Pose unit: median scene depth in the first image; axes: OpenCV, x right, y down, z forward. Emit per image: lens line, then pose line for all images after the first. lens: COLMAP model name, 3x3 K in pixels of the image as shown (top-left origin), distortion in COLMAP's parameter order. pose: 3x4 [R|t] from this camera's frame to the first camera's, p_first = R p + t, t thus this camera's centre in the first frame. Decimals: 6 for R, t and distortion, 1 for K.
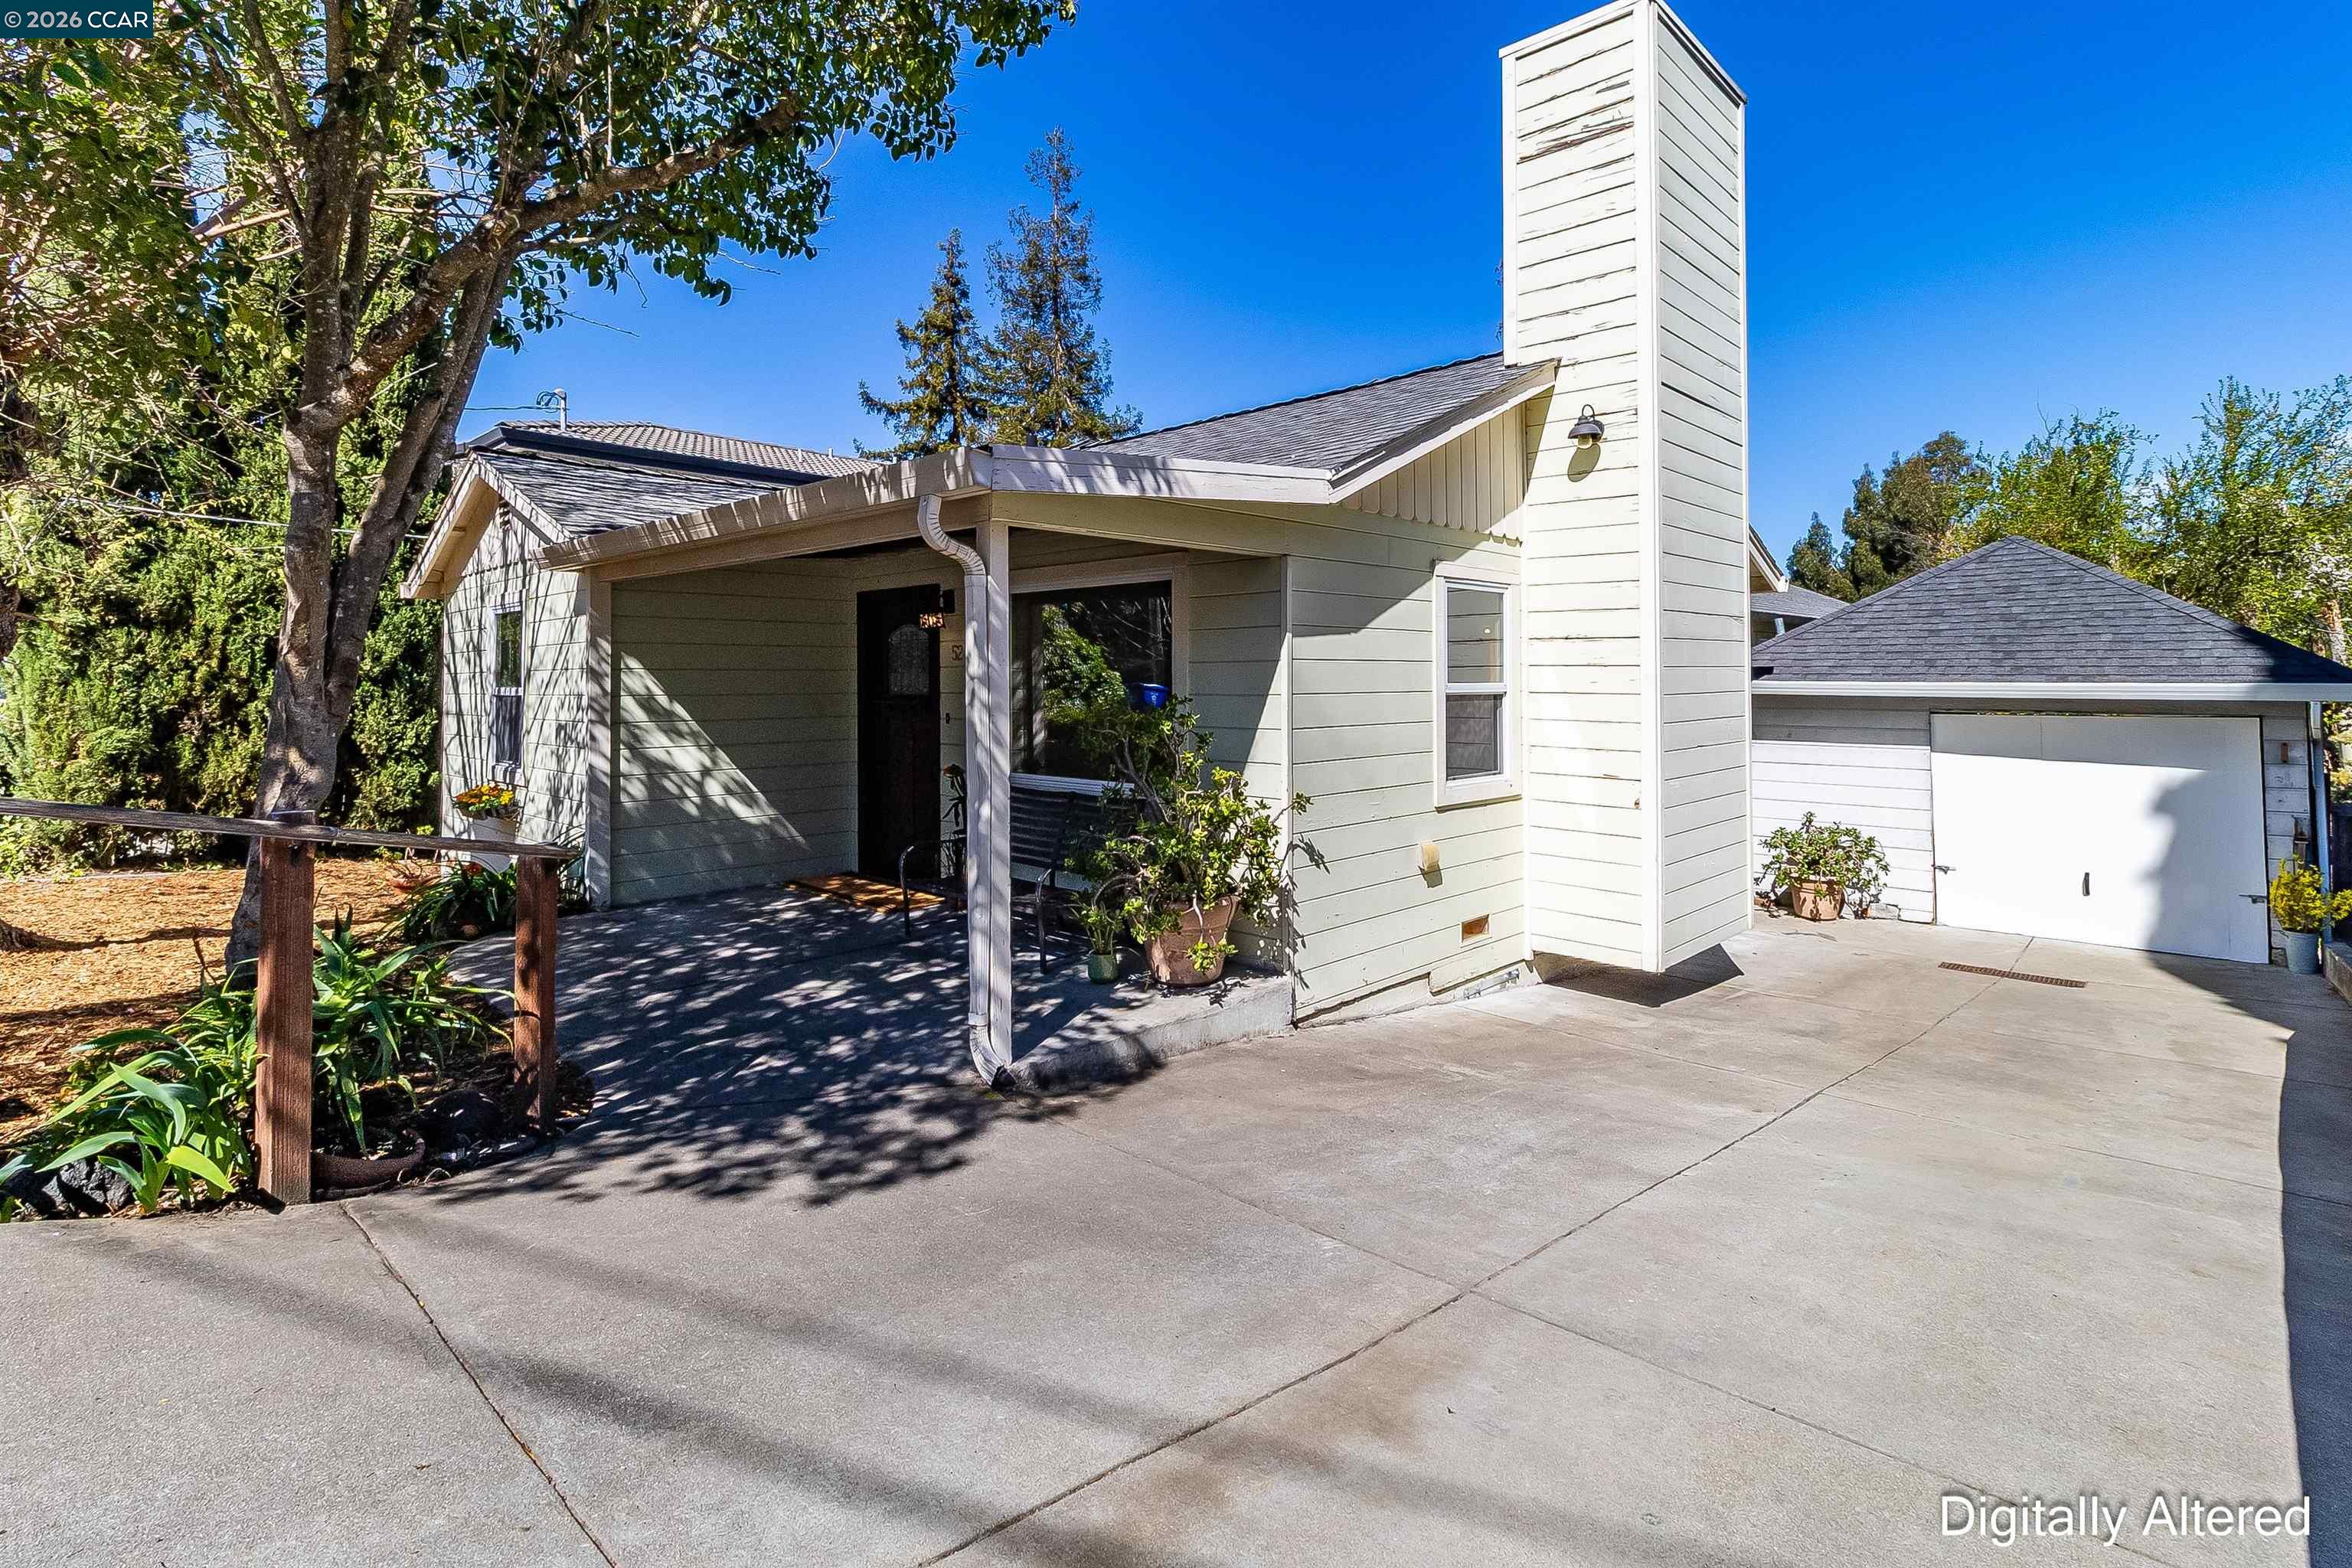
lens RADIAL K [[1156.3, 0, 1163.3], [0, 1156.3, 672.1], [0, 0, 1]] dist [0.005107, -0.000772]
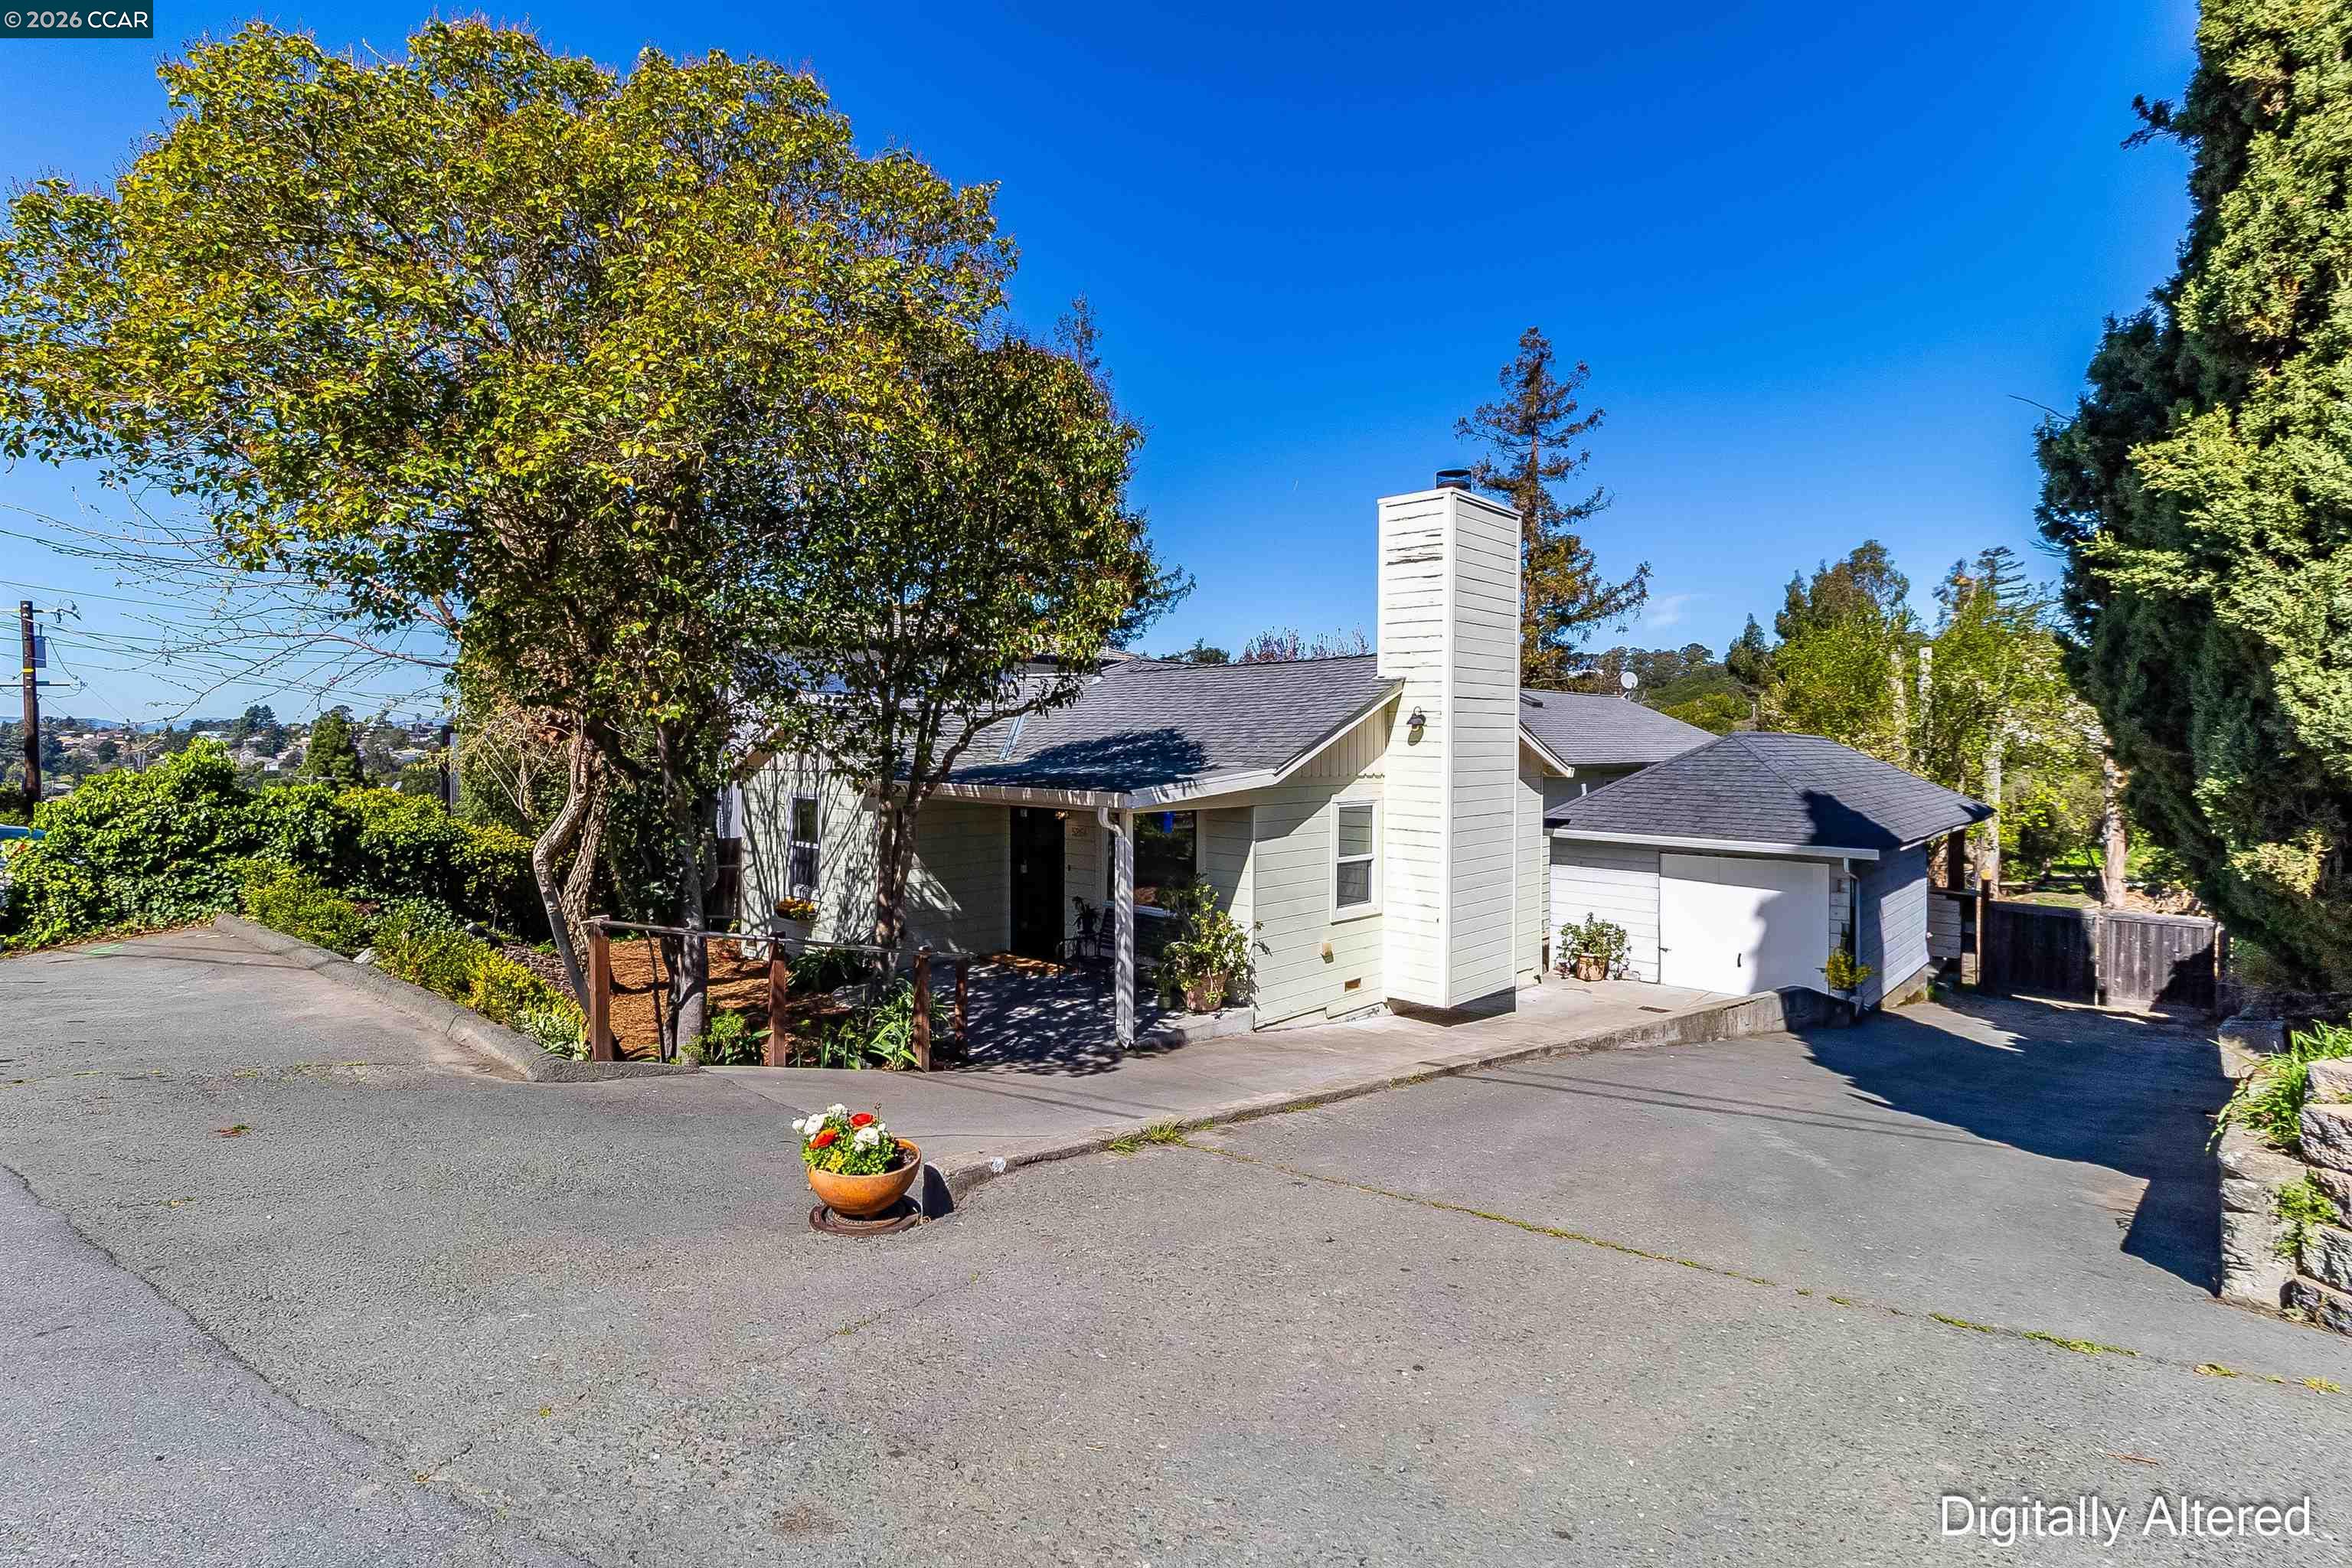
lens RADIAL K [[1090.2, 0, 1176.1], [0, 1090.2, 776.9], [0, 0, 1]] dist [-0.003749, -0.003210]
pose [[0.999820, 0.007898, 0.017248, -0.053887], [-0.008397, 0.999544, 0.029018, -0.171390], [-0.017011, -0.029157, 0.999430, -0.784796]]
